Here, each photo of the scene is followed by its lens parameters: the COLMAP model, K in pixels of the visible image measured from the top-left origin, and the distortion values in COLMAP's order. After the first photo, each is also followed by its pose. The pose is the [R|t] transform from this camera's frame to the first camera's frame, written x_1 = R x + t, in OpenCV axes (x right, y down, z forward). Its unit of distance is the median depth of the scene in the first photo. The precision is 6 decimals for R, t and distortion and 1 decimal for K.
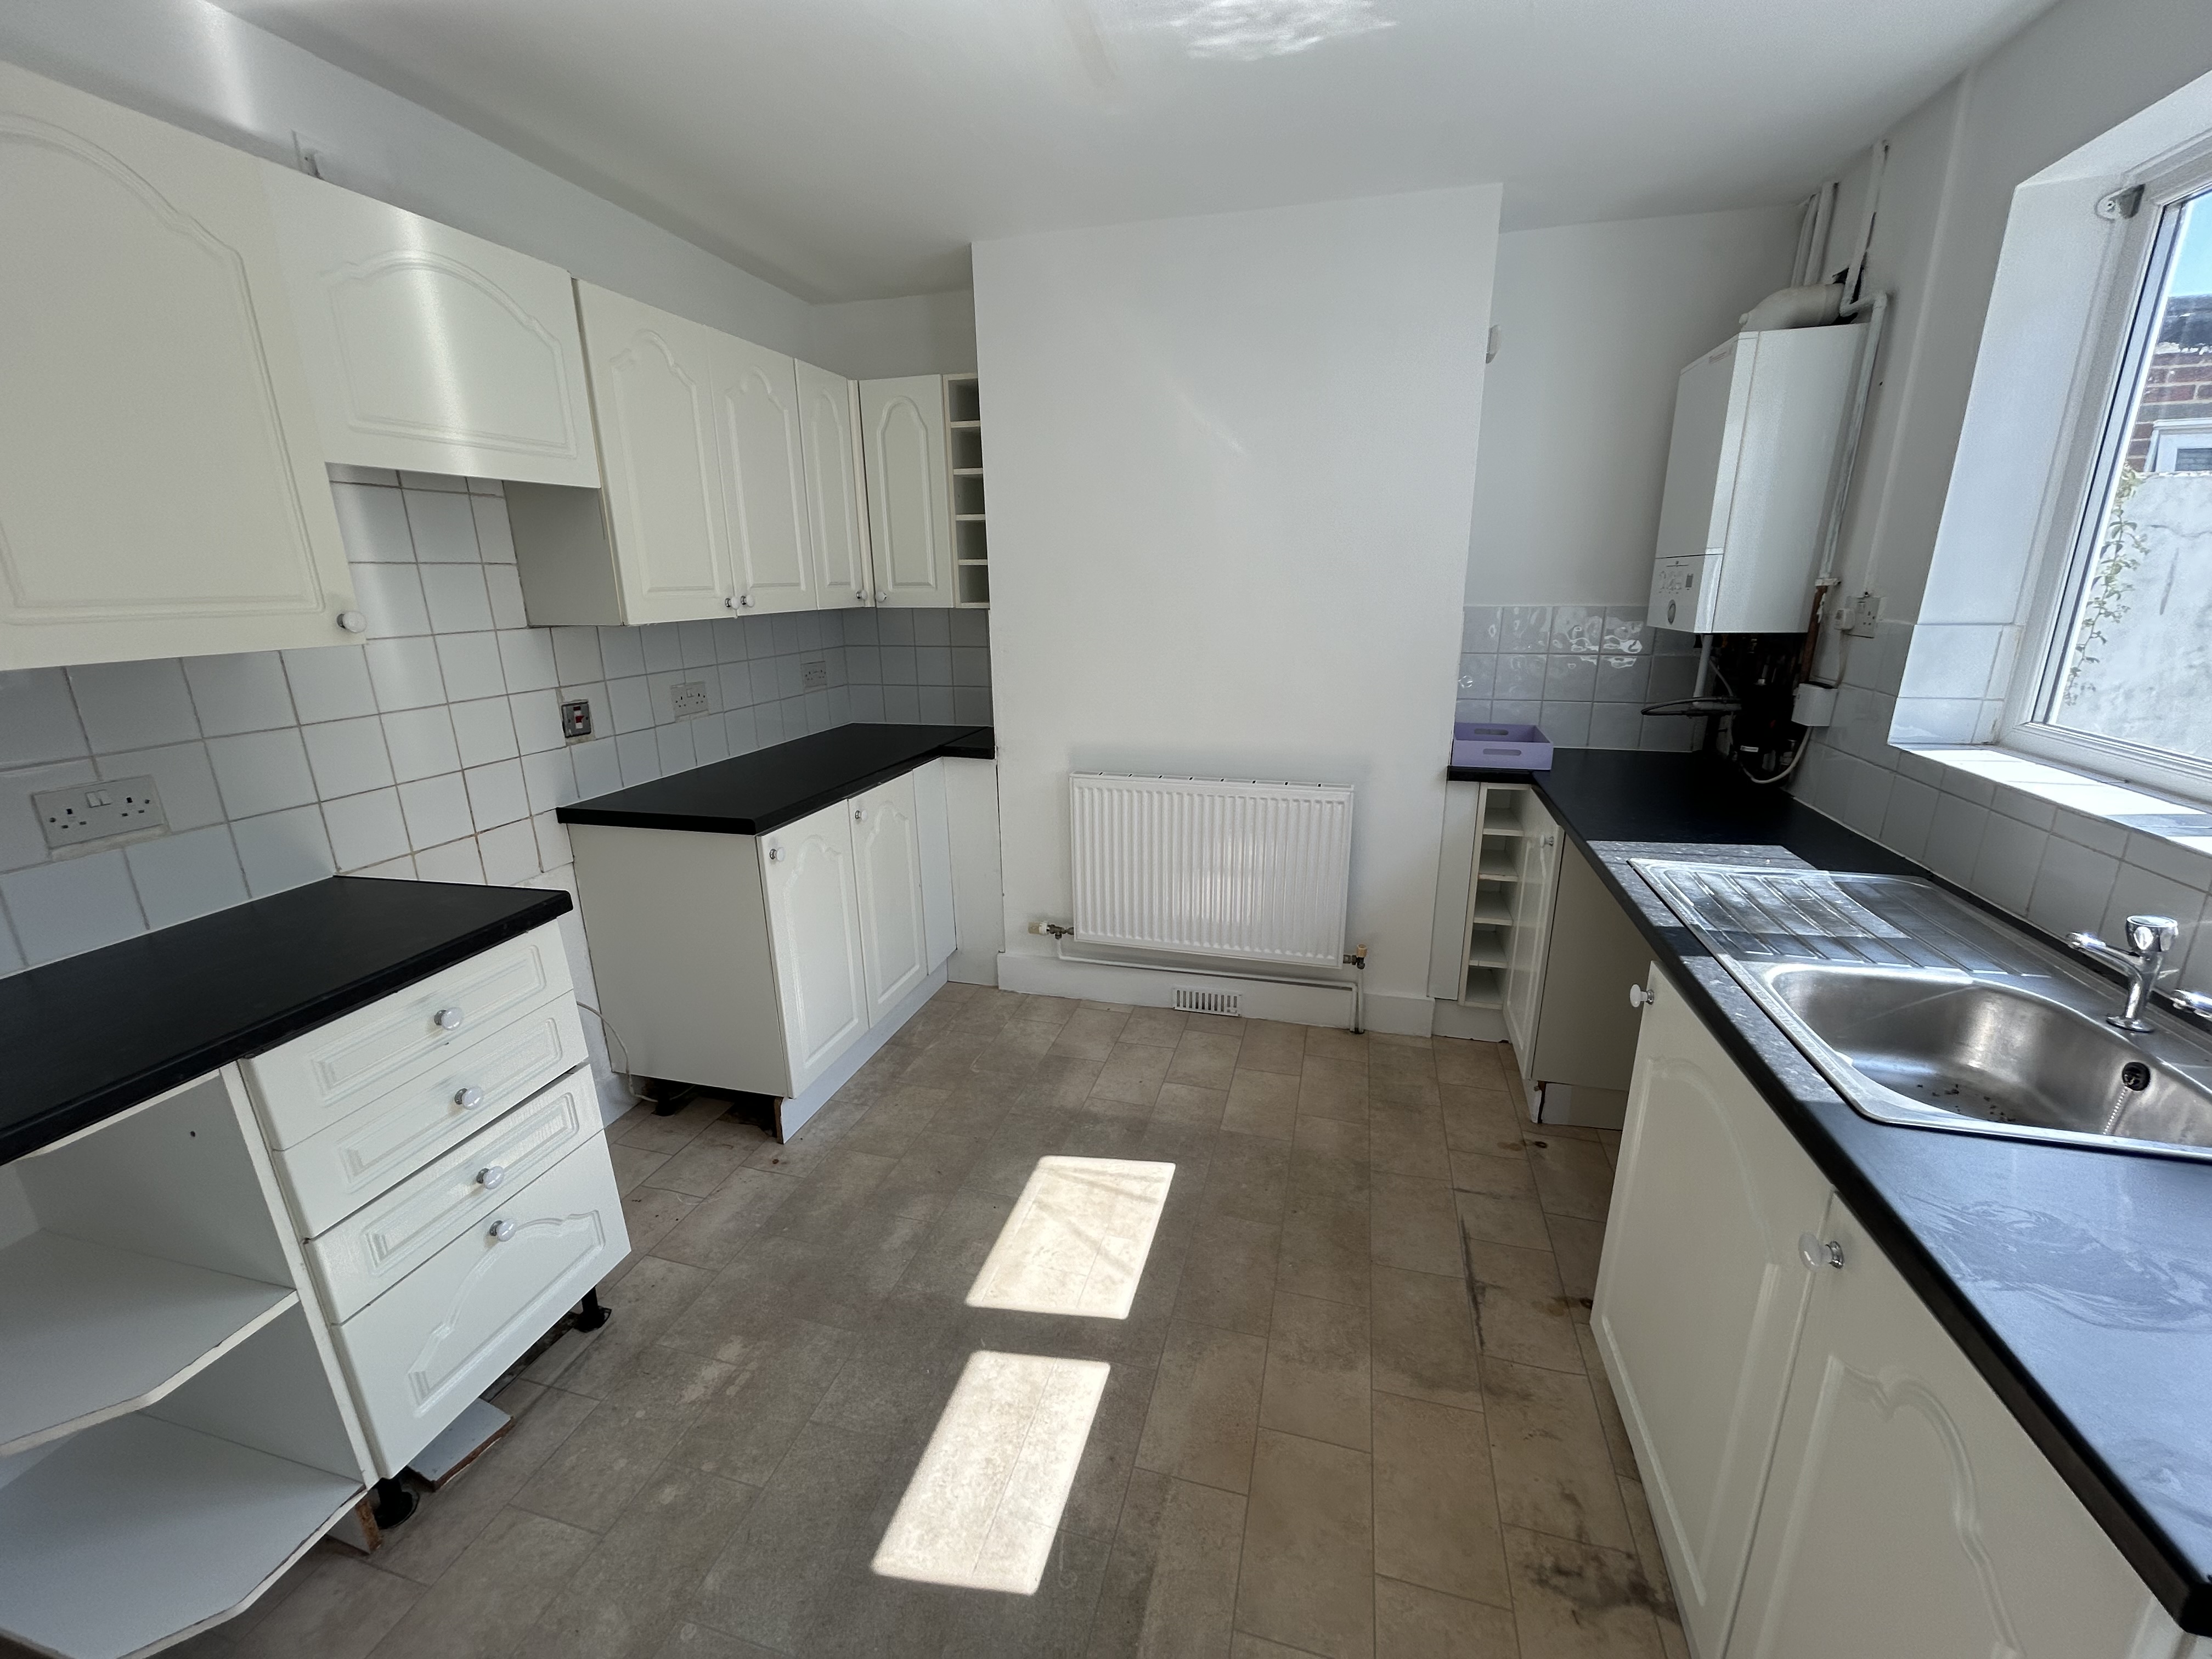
lens RADIAL K [[896.5, 0, 1103.4], [0, 896.5, 826.4], [0, 0, 1]] dist [0.000525, 0.000768]
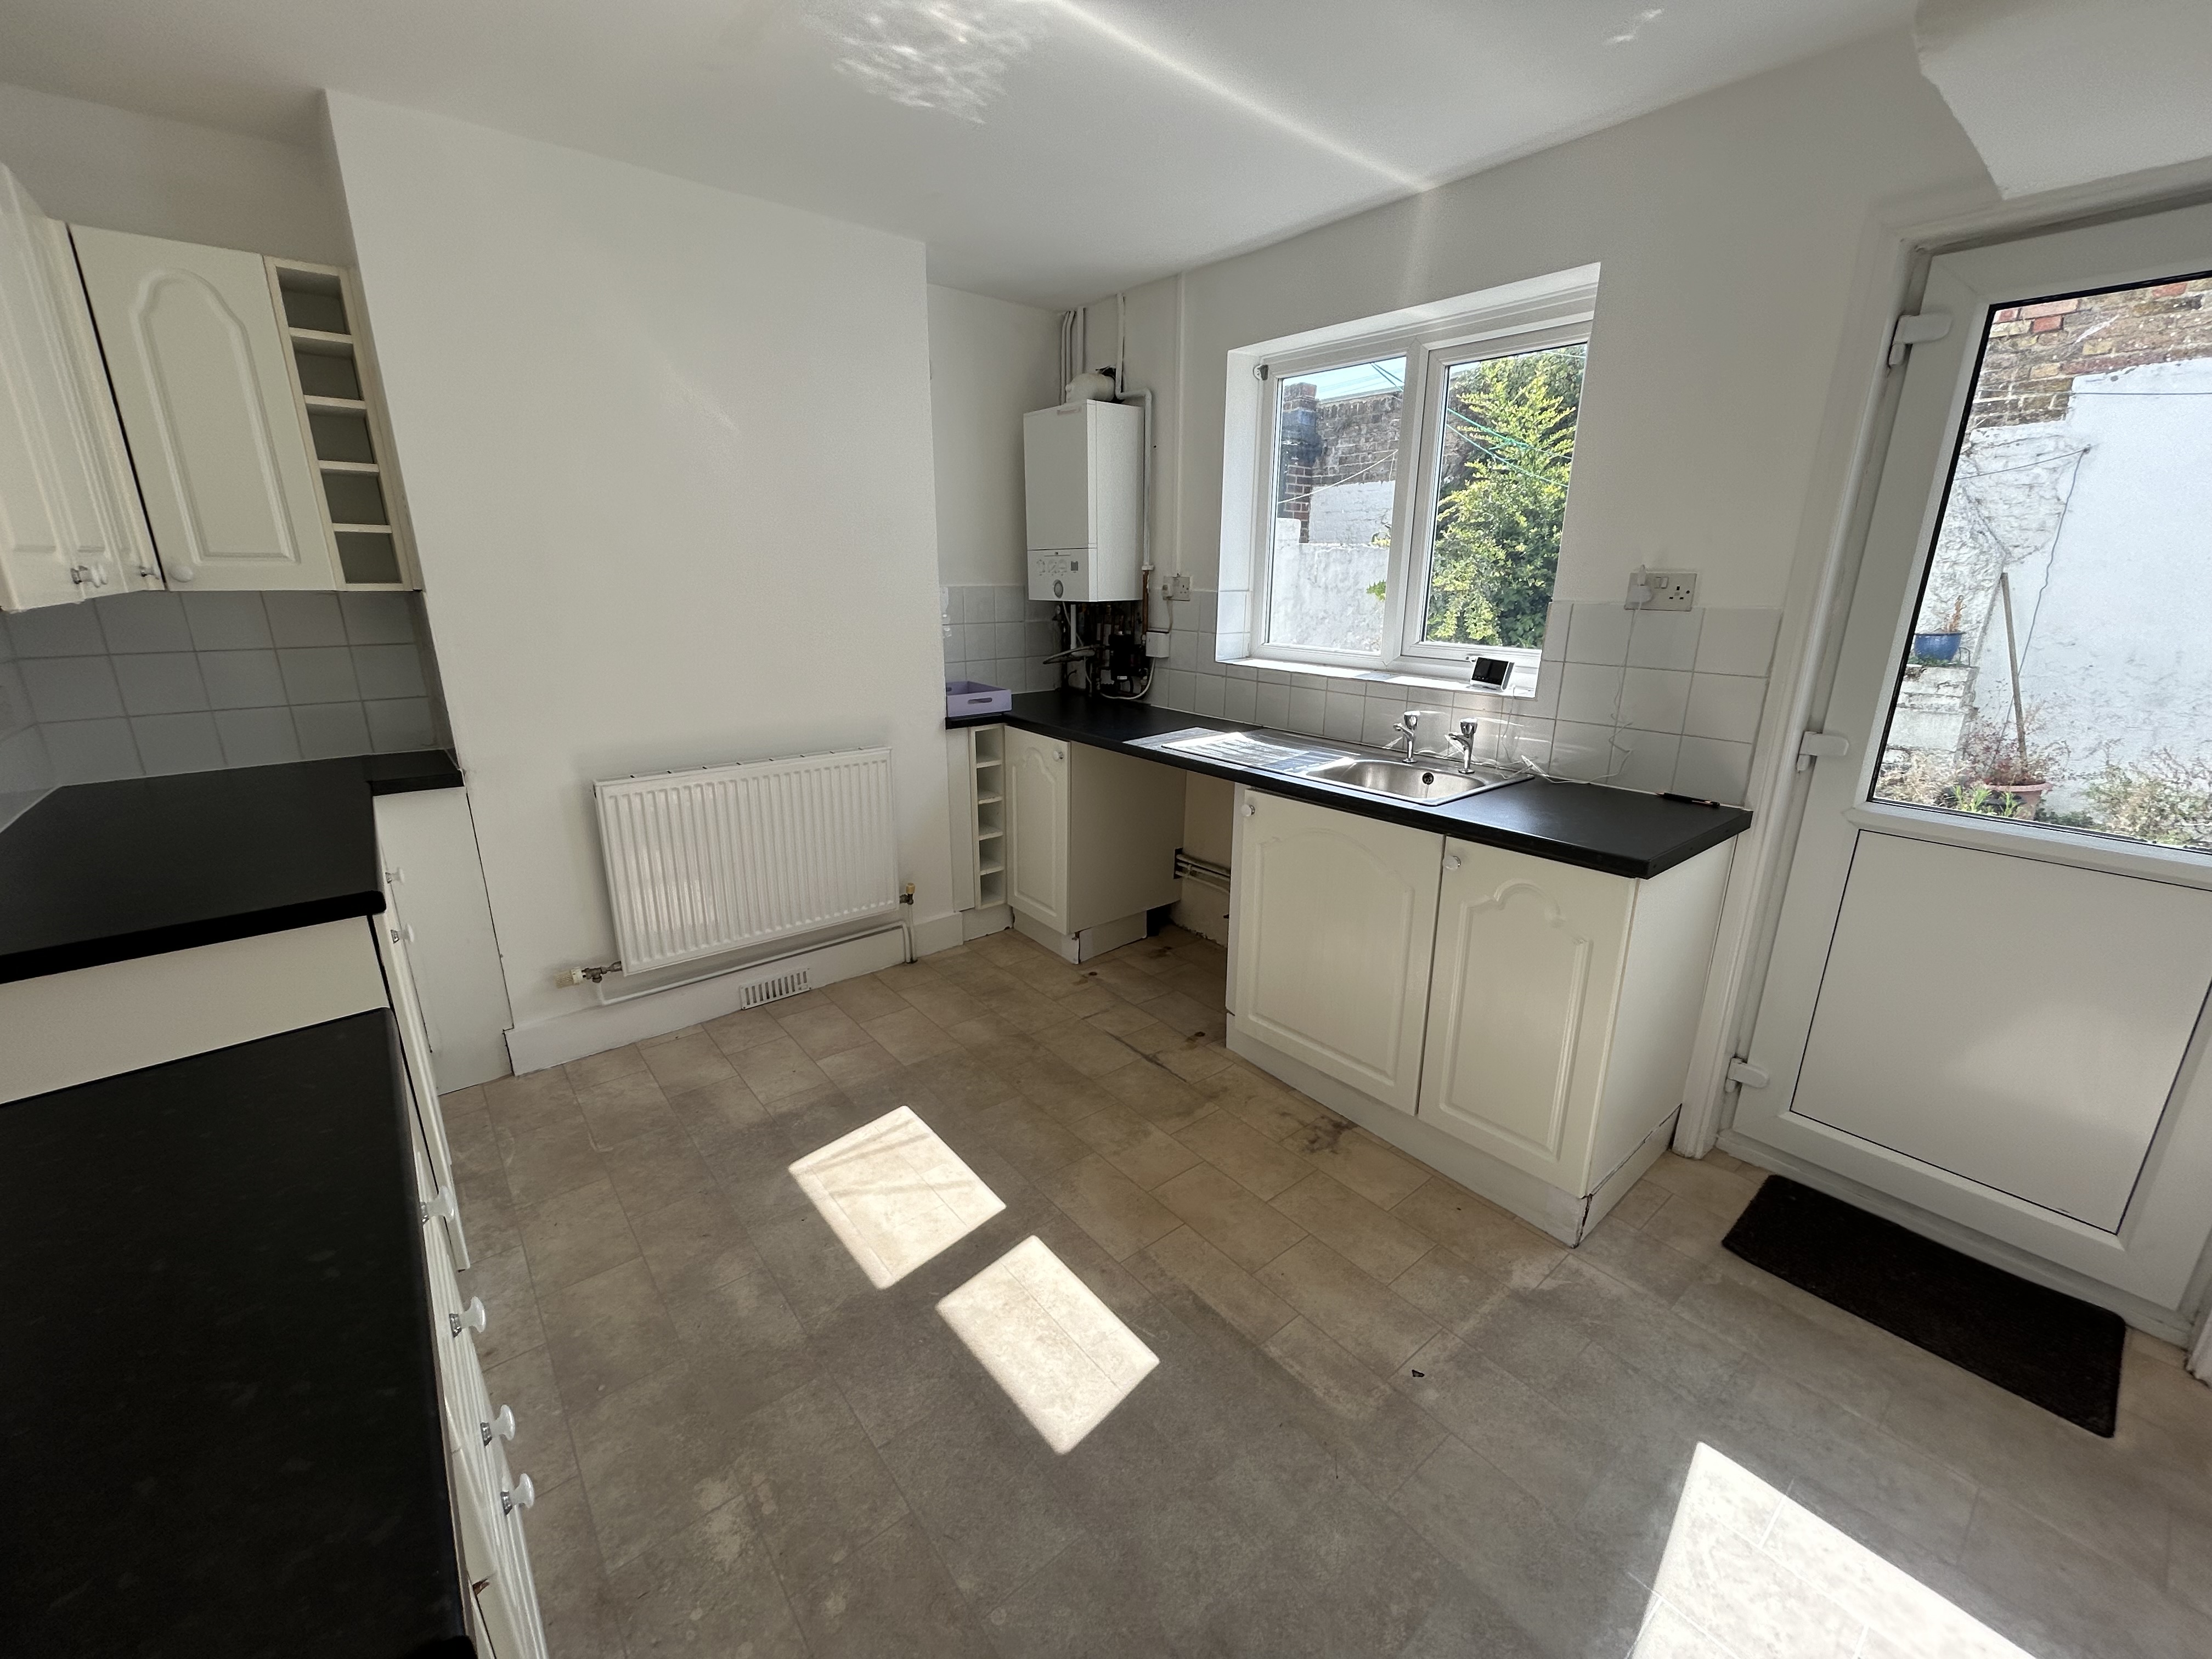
lens RADIAL K [[896.5, 0, 1103.8], [0, 896.5, 827.8], [0, 0, 1]] dist [0.000525, 0.000768]
pose [[0.577995, -0.213604, 0.787588, -0.544813], [0.209173, 0.971670, 0.110022, -0.012377], [-0.788777, 0.101150, 0.606300, 0.127426]]
